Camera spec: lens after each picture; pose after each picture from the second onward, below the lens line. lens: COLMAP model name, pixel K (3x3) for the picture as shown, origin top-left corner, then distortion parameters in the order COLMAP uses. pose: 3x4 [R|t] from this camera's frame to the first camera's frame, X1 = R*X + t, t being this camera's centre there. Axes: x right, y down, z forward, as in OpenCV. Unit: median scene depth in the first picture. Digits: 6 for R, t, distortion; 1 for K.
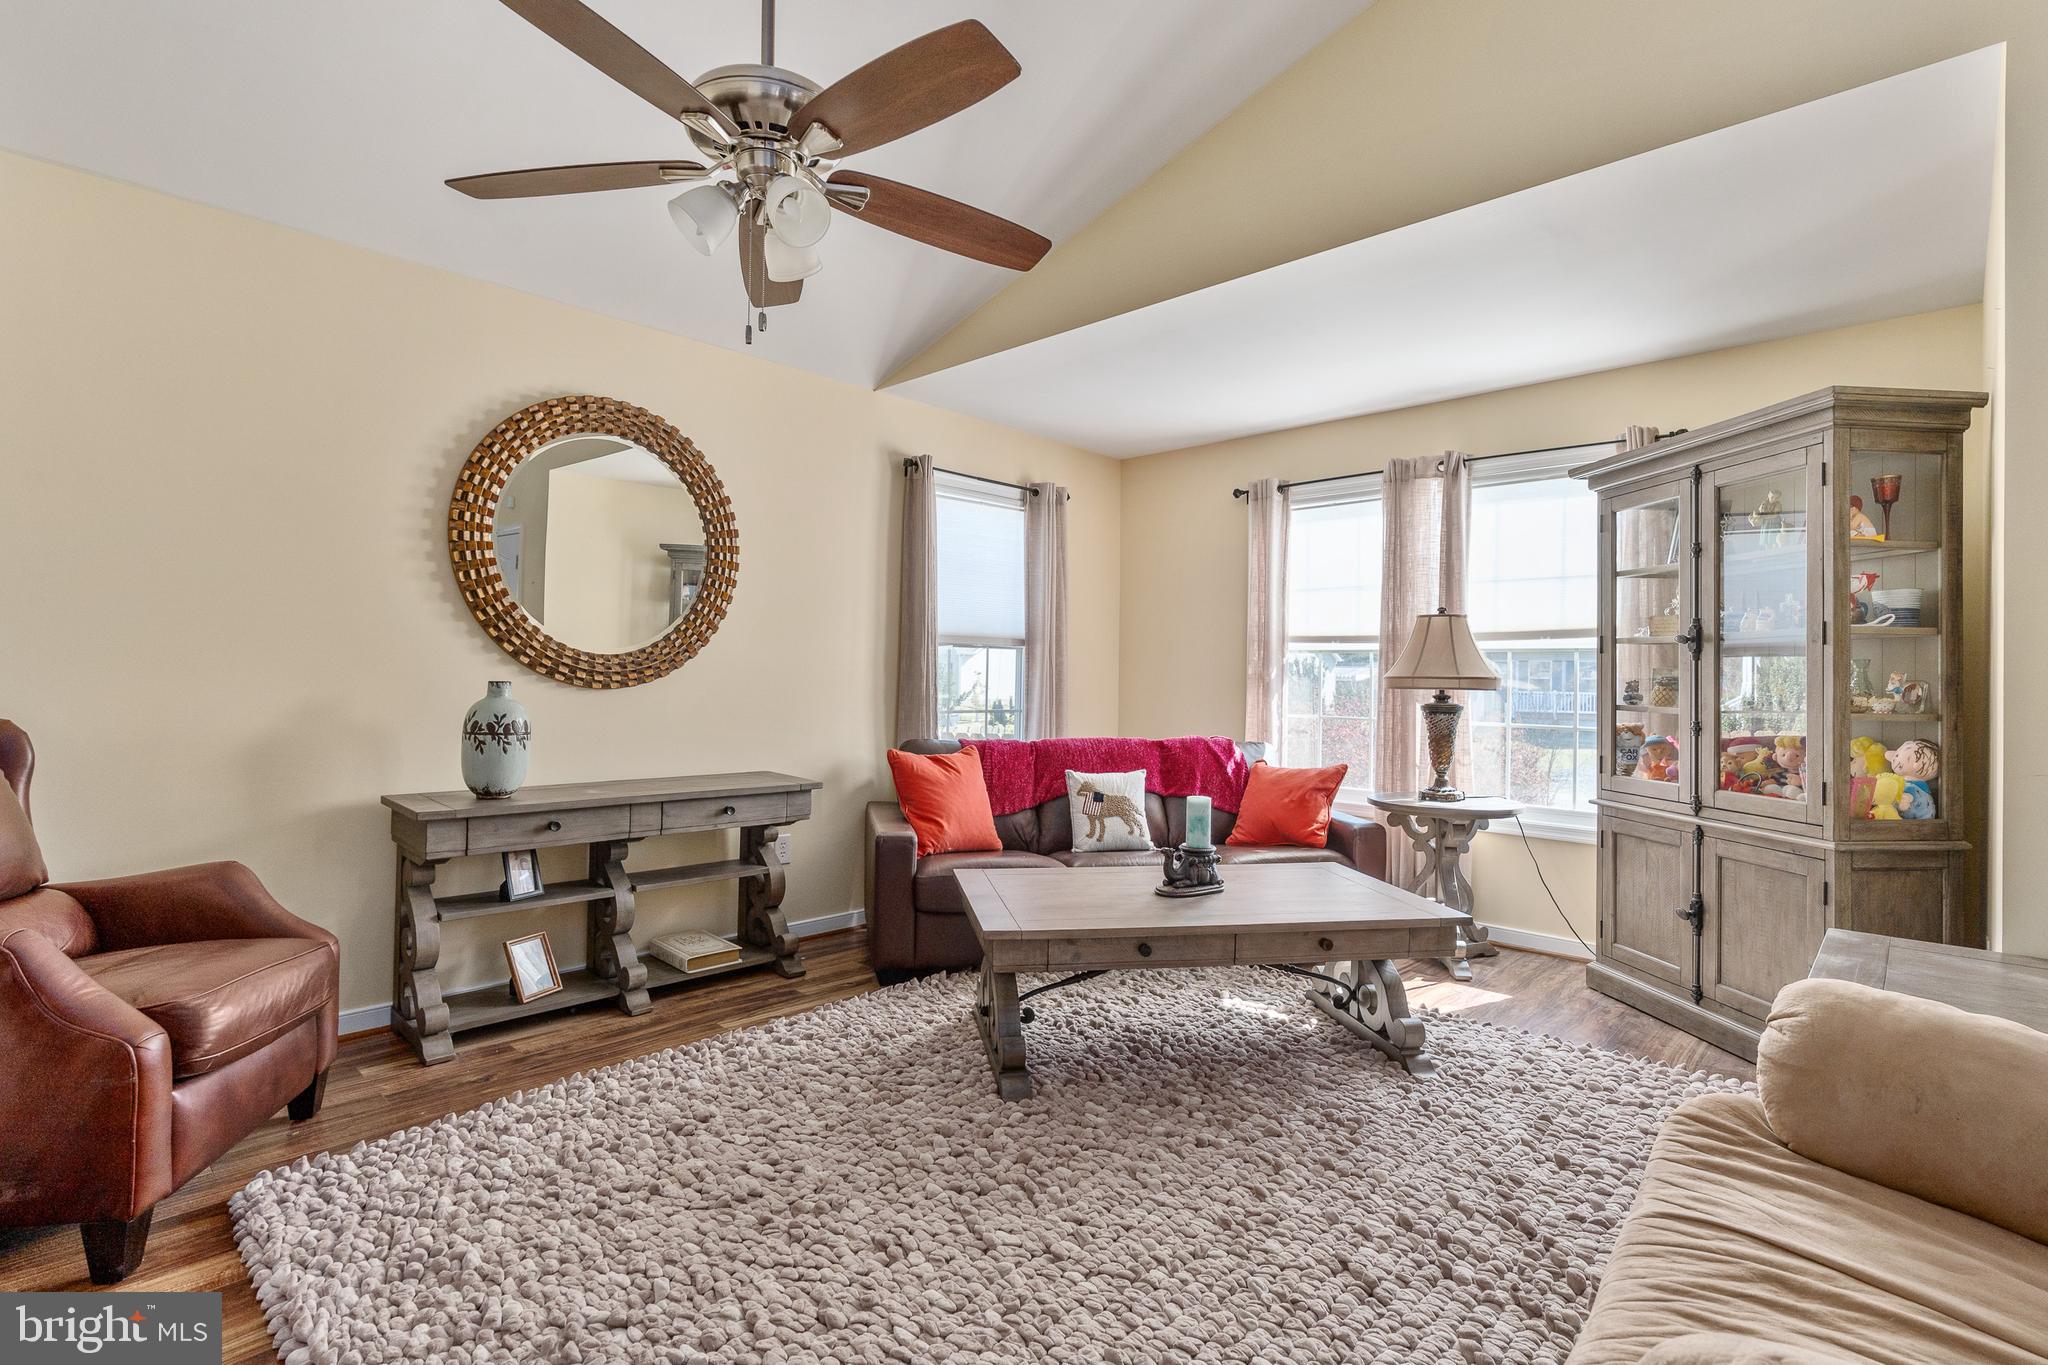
lens RADIAL K [[956.6, 0, 1024.0], [0, 956.6, 682.5], [0, 0, 1]] dist [-0.024244, 0.000658]
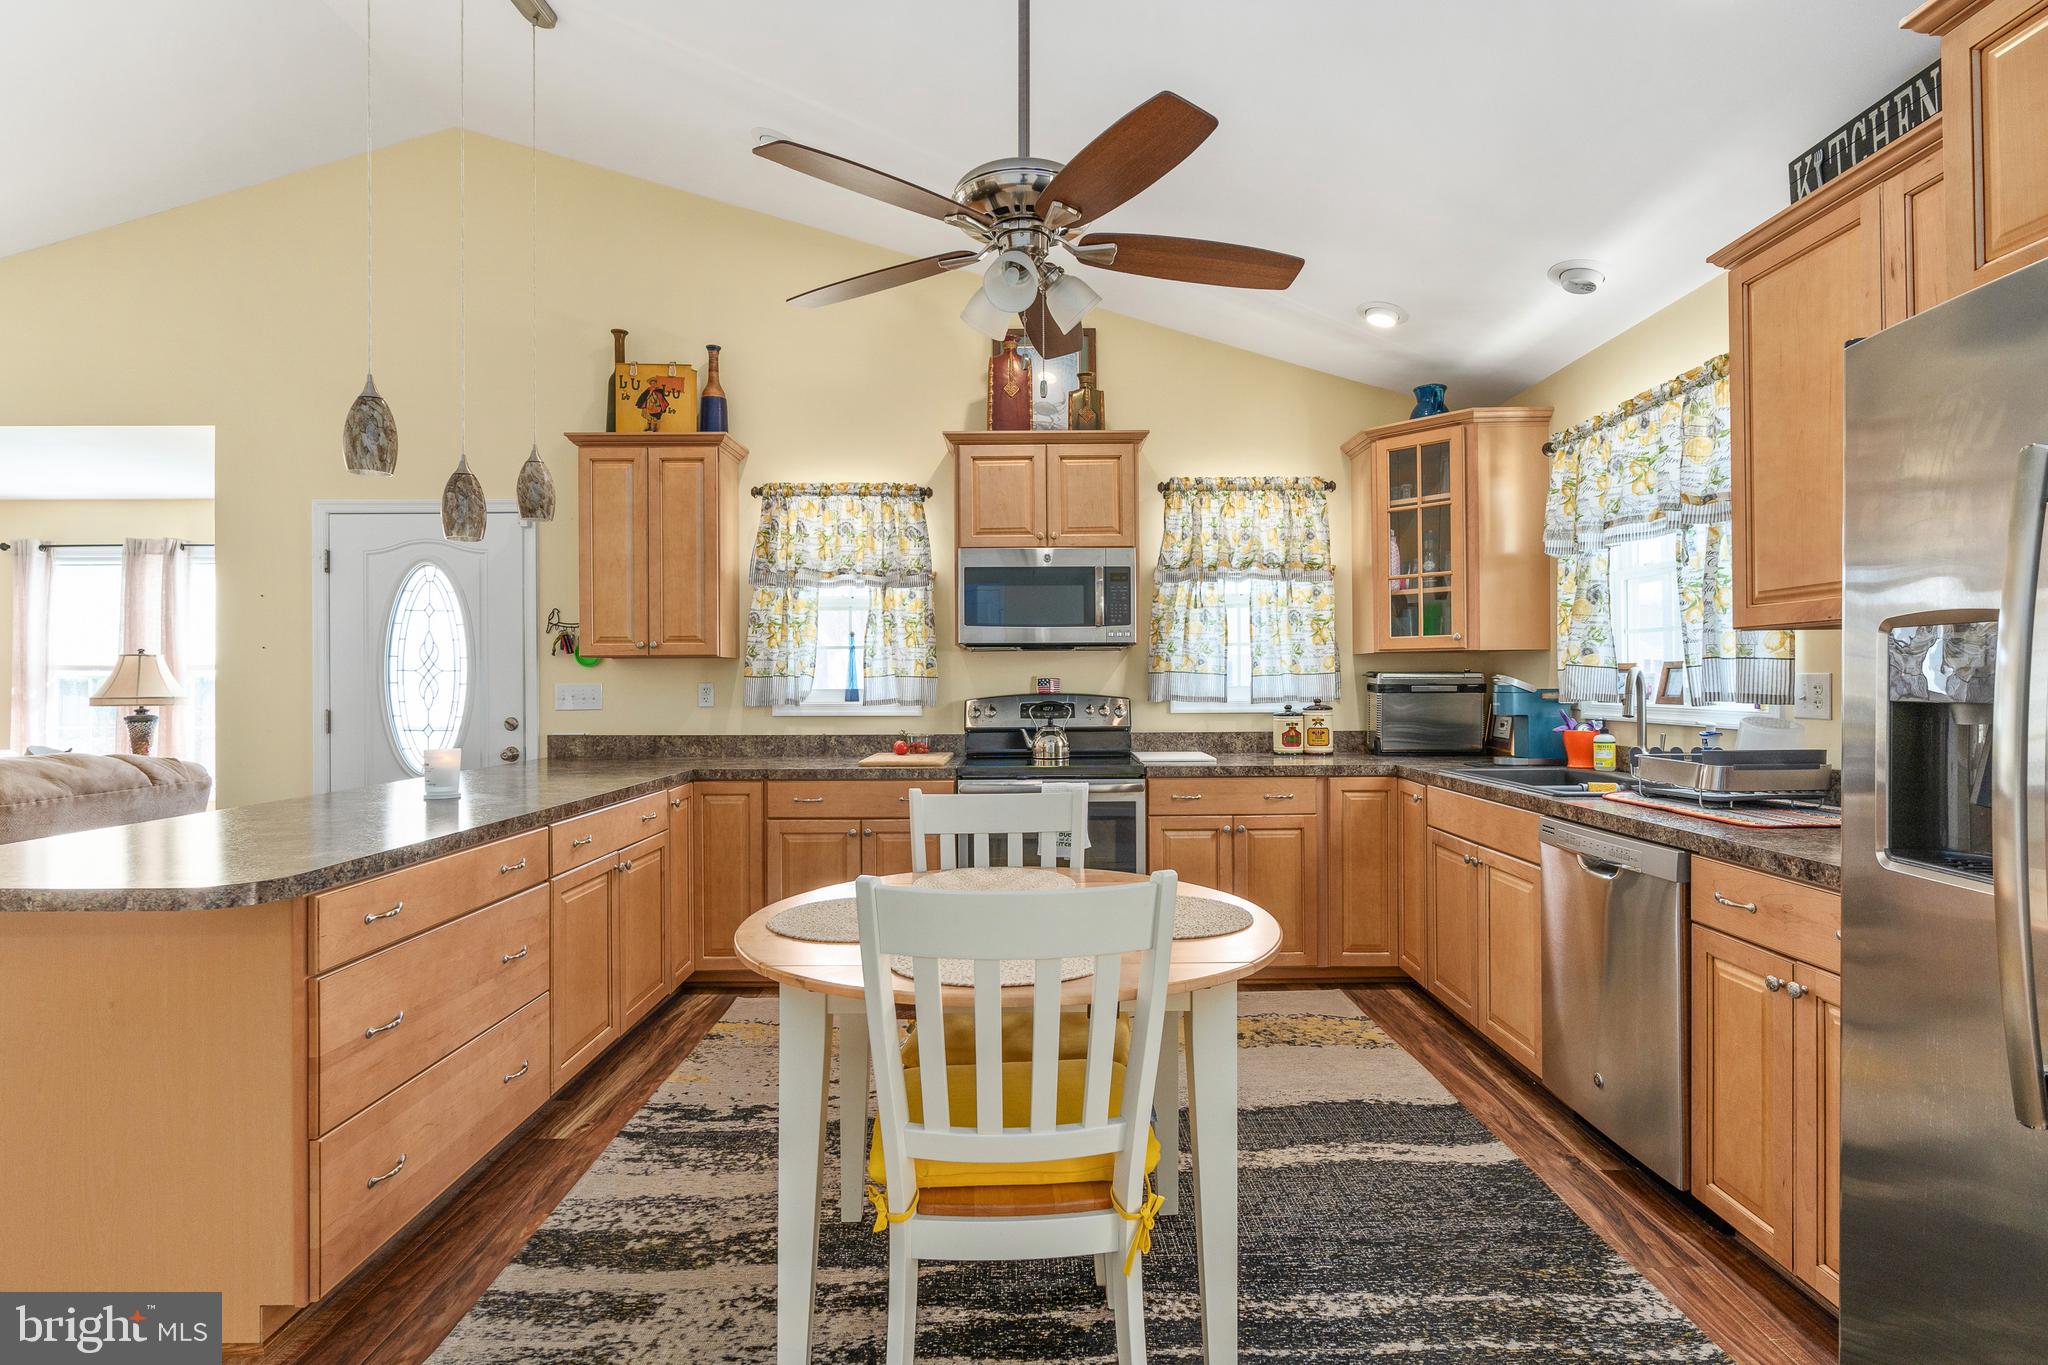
lens RADIAL K [[990.7, 0, 1024.0], [0, 990.7, 682.5], [0, 0, 1]] dist [0.000630, 0.000594]
pose [[0.732631, -0.016462, 0.680427, 0.399288], [0.017690, 0.999830, 0.005143, -0.011434], [-0.680396, 0.008269, 0.732798, -1.033259]]
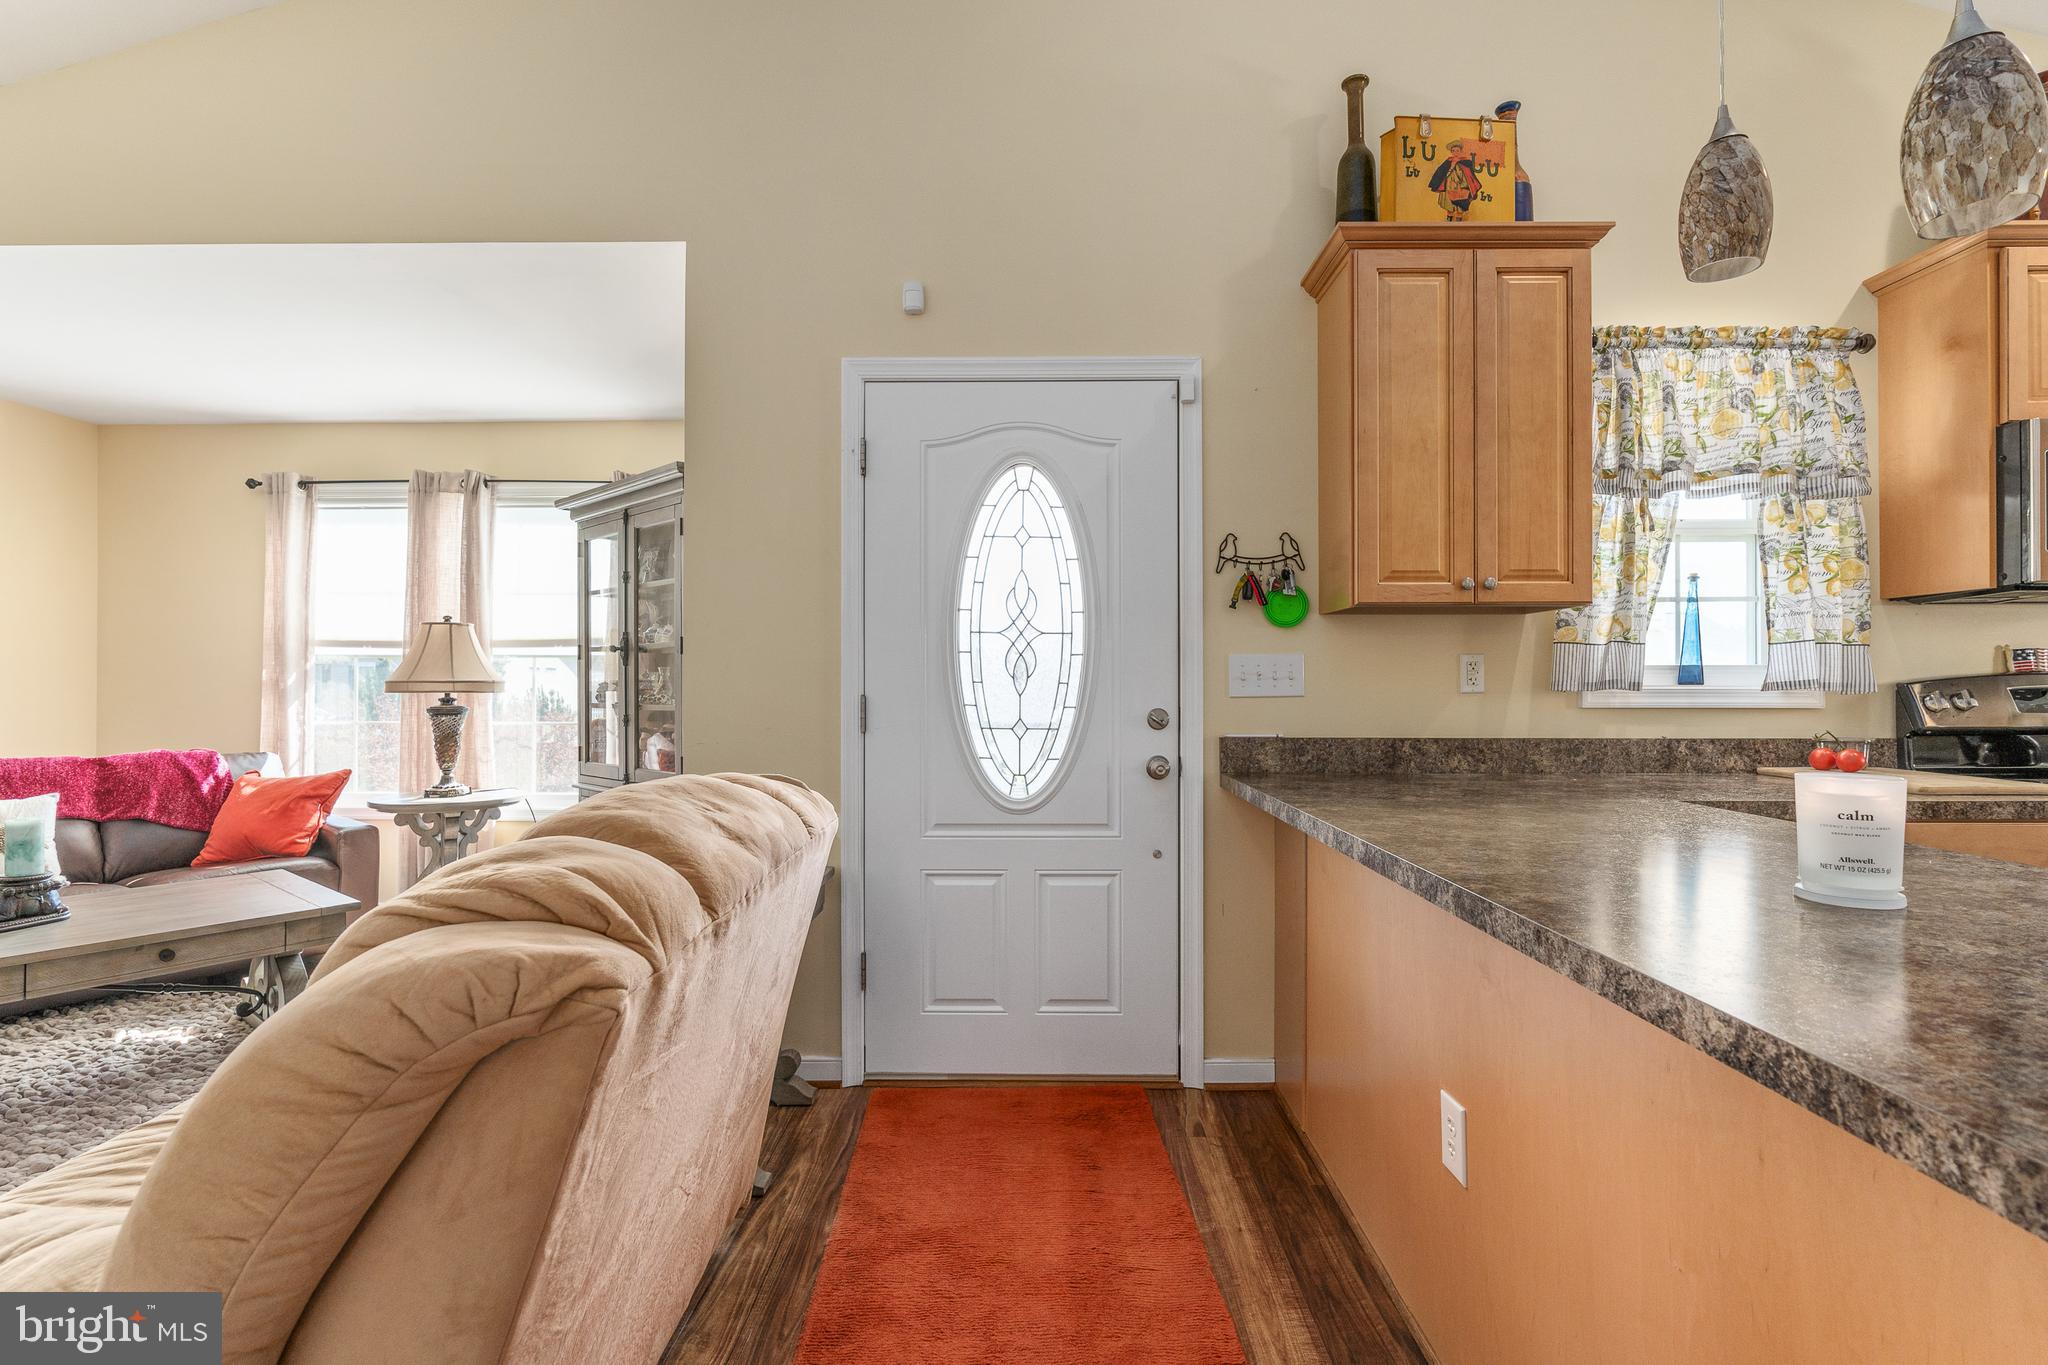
lens RADIAL K [[915.8, 0, 1024.0], [0, 915.8, 682.5], [0, 0, 1]] dist [-0.005666, 0.000572]
pose [[0.736996, -0.010749, 0.675811, 0.224429], [0.013801, 0.999904, 0.000854, 0.004098], [-0.675756, 0.008698, 0.737074, -0.192920]]
